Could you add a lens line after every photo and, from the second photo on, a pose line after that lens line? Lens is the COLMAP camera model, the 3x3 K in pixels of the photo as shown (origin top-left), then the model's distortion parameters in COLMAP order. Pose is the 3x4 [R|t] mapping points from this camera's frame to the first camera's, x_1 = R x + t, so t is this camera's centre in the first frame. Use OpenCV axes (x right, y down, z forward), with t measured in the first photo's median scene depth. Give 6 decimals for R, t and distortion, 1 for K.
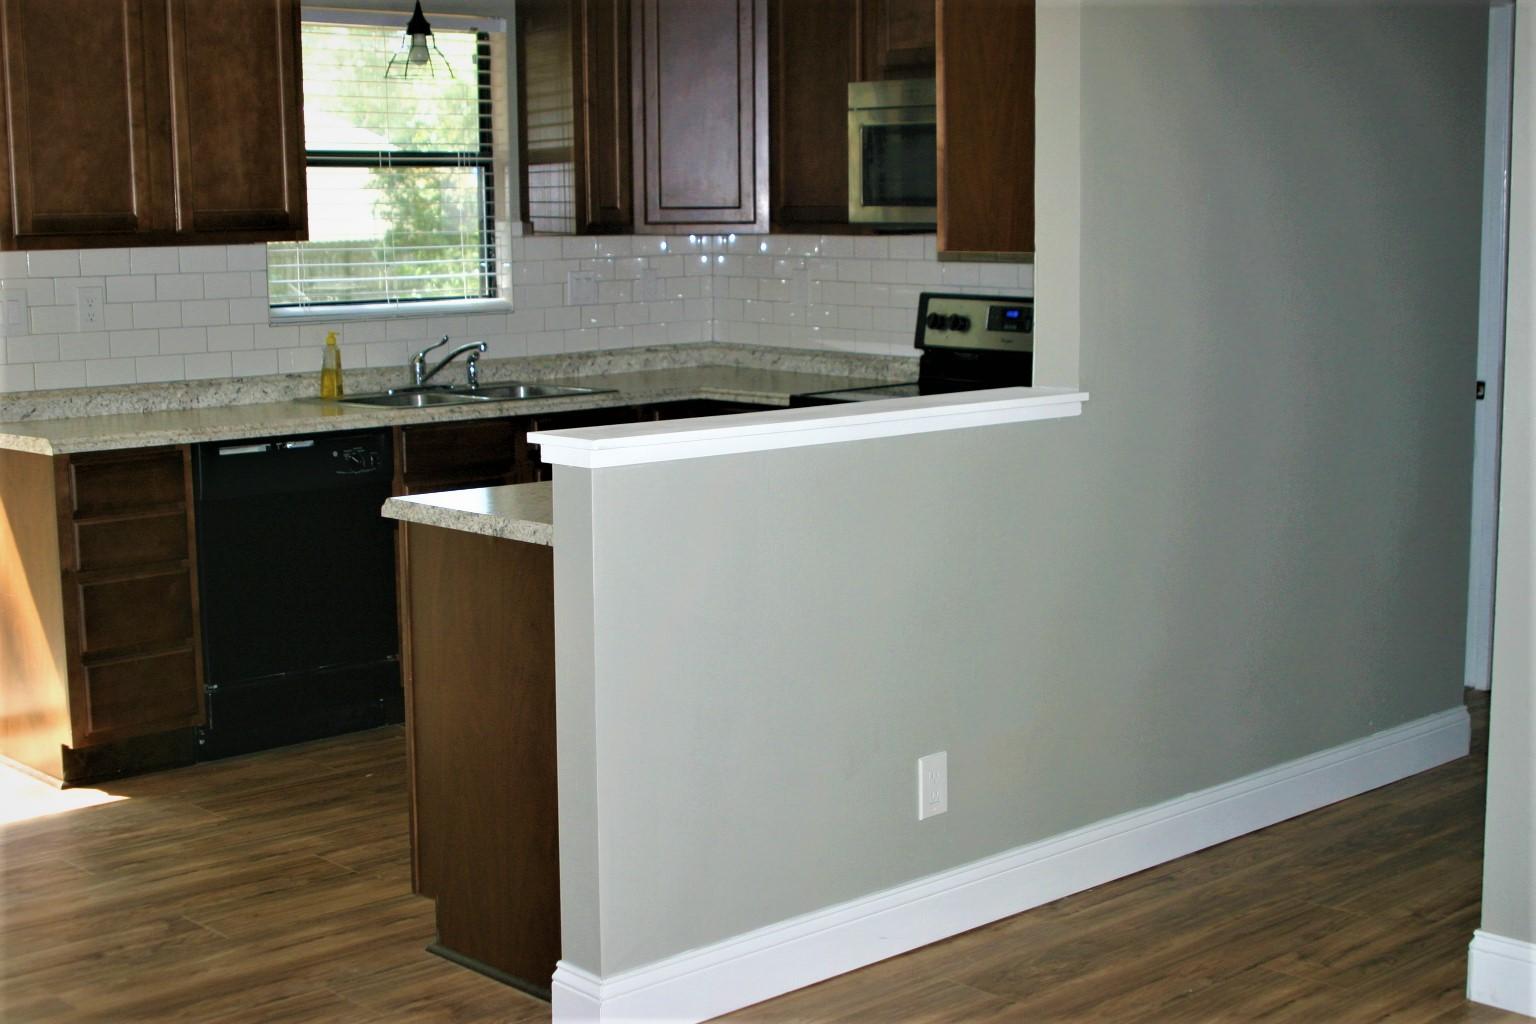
lens RADIAL K [[2190.4, 0, 751.2], [0, 2190.4, 512.1], [0, 0, 1]] dist [-0.073342, 0.000000]
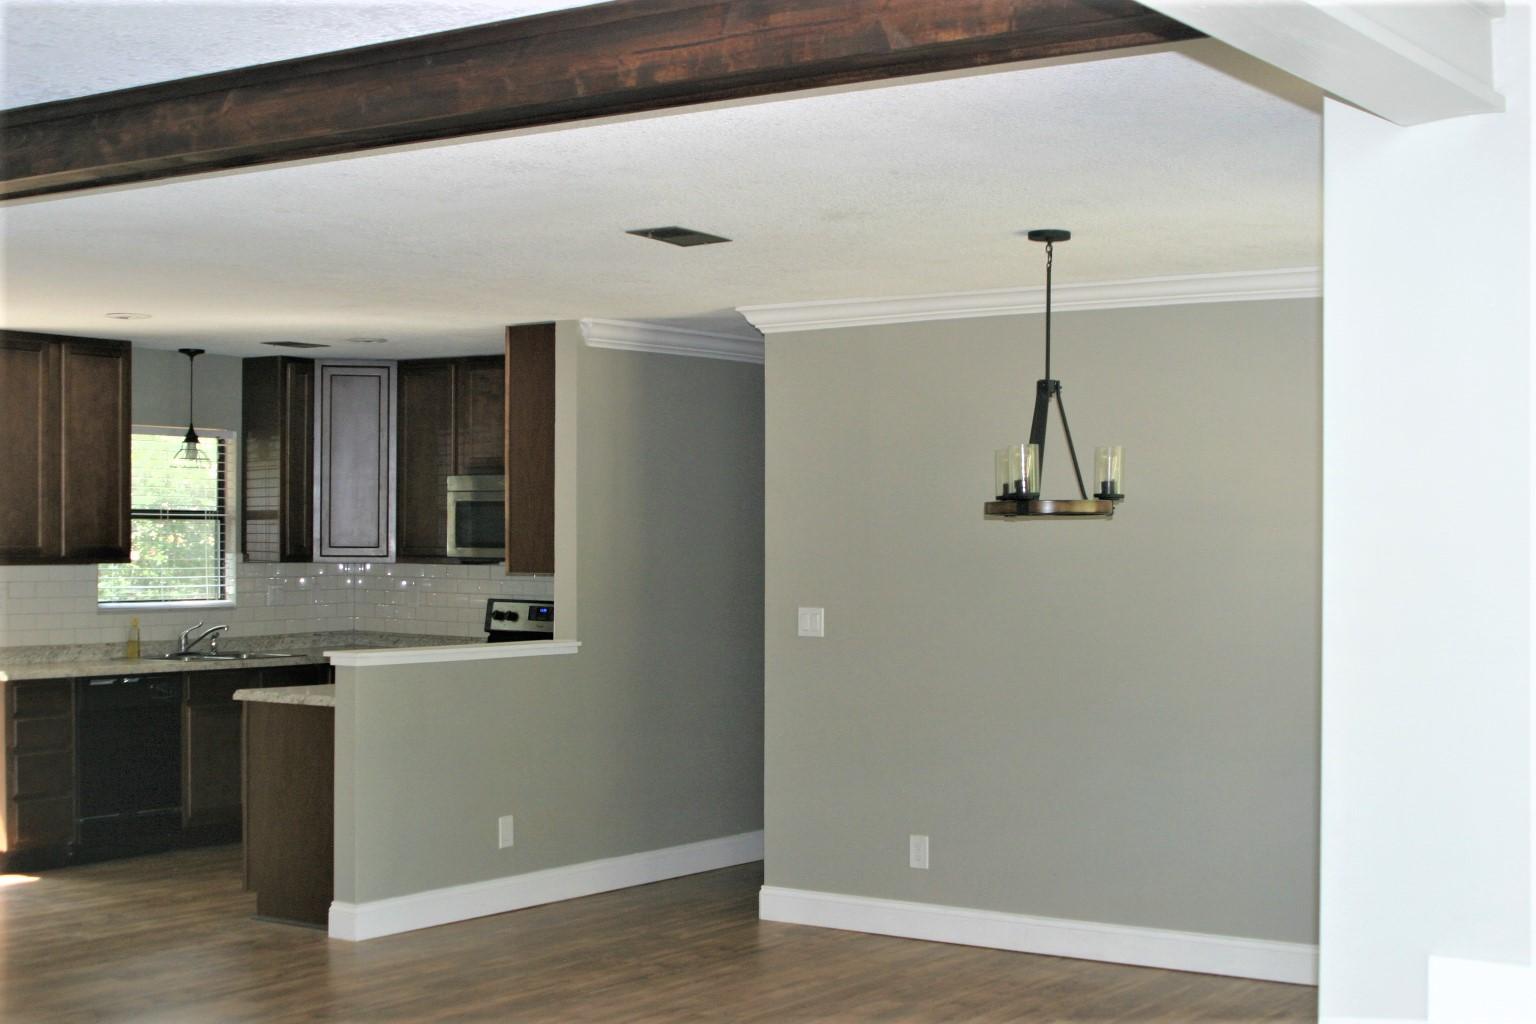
lens RADIAL K [[2190.4, 0, 773.1], [0, 2190.4, 542.0], [0, 0, 1]] dist [-0.073342, 0.000000]
pose [[0.974747, 0.013468, 0.222904, -0.094992], [0.017335, 0.990604, -0.135660, 0.099356], [-0.222637, 0.136098, 0.965355, -0.761352]]
